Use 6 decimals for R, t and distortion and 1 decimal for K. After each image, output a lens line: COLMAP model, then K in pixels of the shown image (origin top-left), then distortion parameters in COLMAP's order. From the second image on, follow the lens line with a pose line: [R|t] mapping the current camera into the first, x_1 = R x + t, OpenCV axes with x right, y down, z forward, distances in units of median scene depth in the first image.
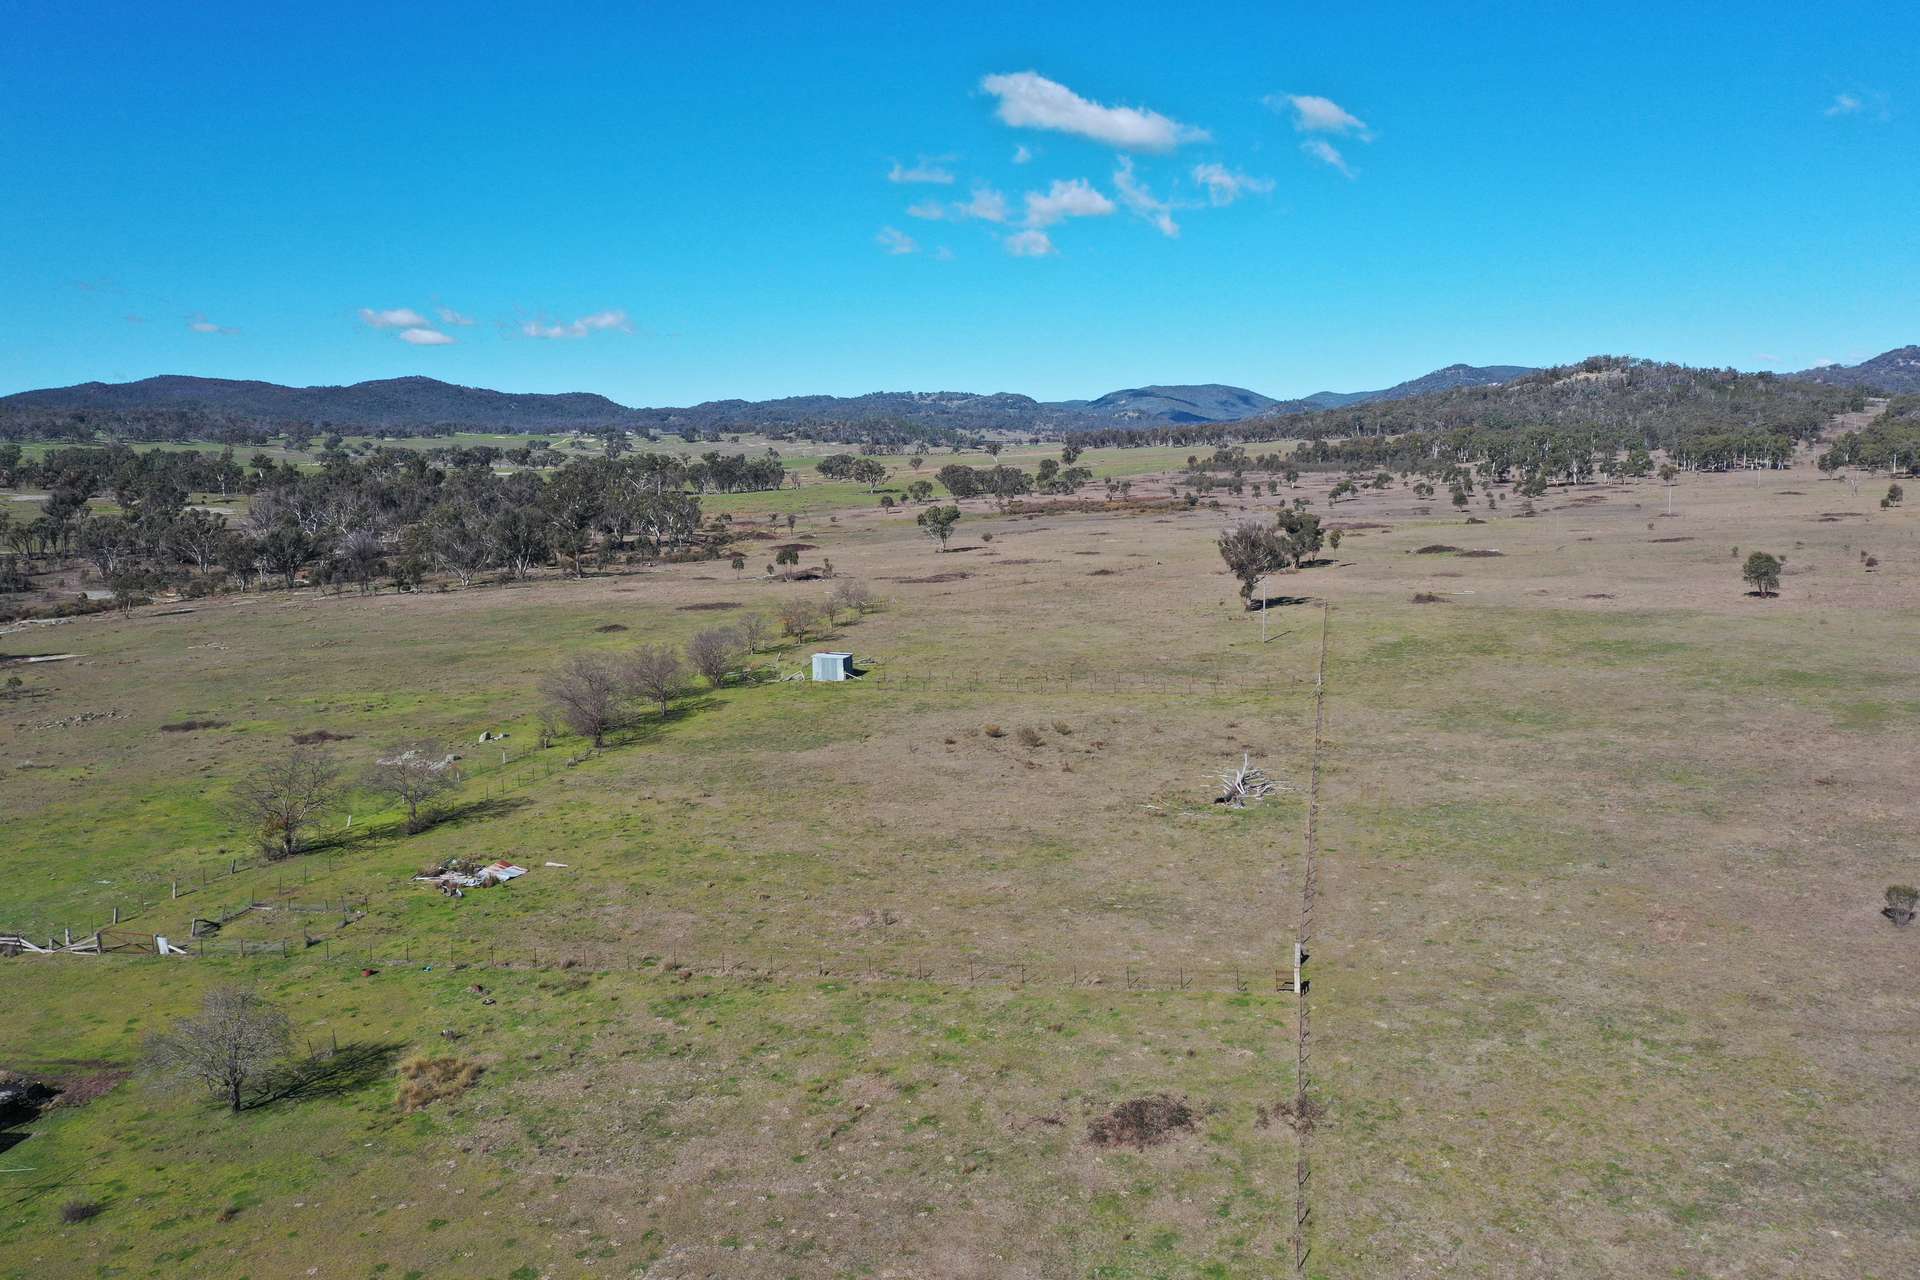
lens RADIAL K [[1537.3, 0, 959.5], [0, 1537.3, 635.2], [0, 0, 1]] dist [0.009105, 0.007470]
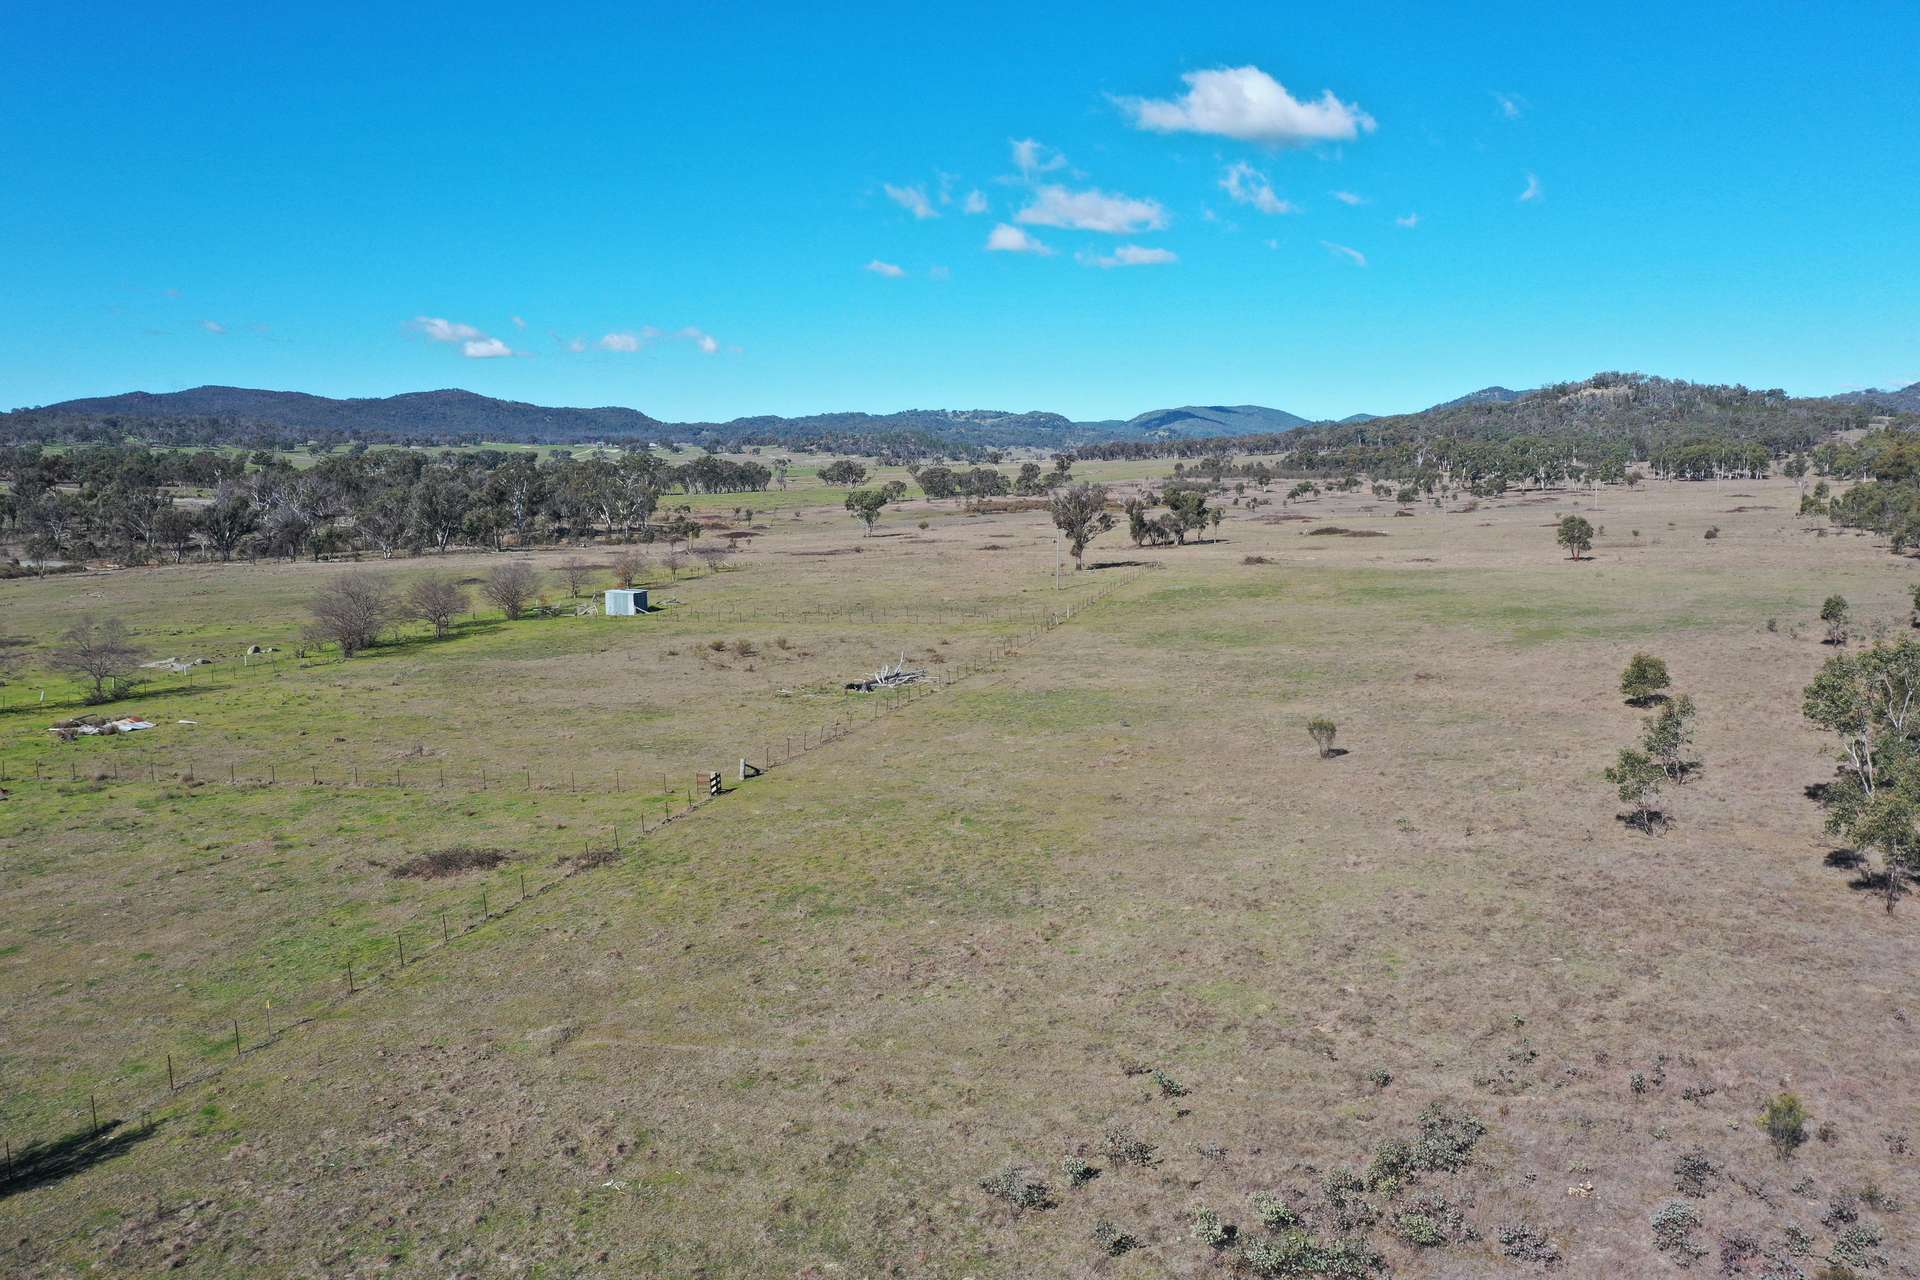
lens RADIAL K [[1537.3, 0, 959.8], [0, 1537.3, 641.3], [0, 0, 1]] dist [0.009105, 0.007470]
pose [[0.999625, 0.013199, -0.023975, 0.022807], [-0.013413, 0.999871, -0.008803, 0.007167], [0.023856, 0.009122, 0.999674, -0.004668]]
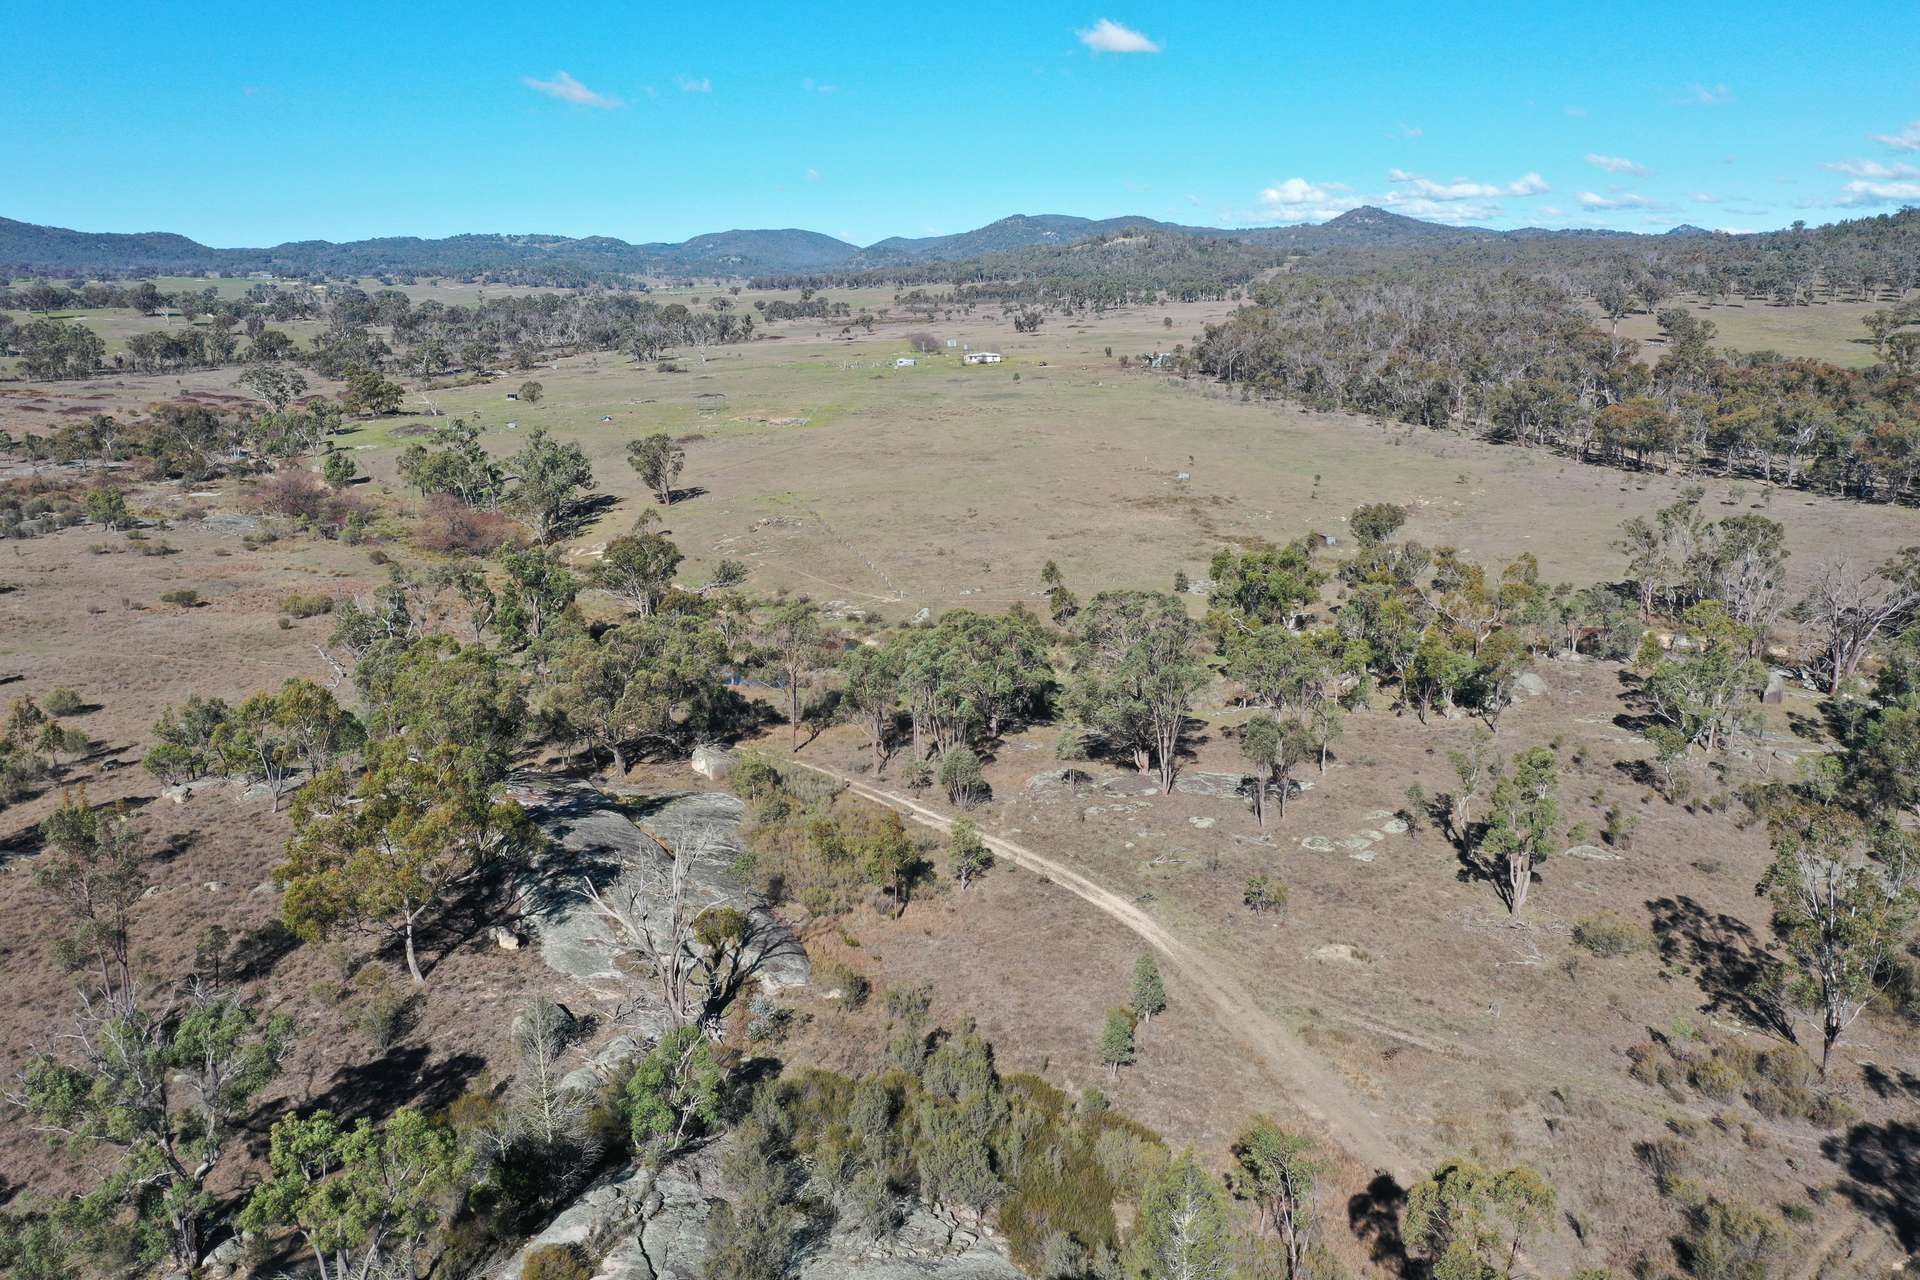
lens RADIAL K [[1537.3, 0, 962.8], [0, 1537.3, 647.0], [0, 0, 1]] dist [0.009105, 0.007470]
pose [[0.960551, -0.063636, 0.270726, -0.165697], [0.034606, 0.993253, 0.110686, 0.050831], [-0.275943, -0.096951, 0.956272, -0.408281]]
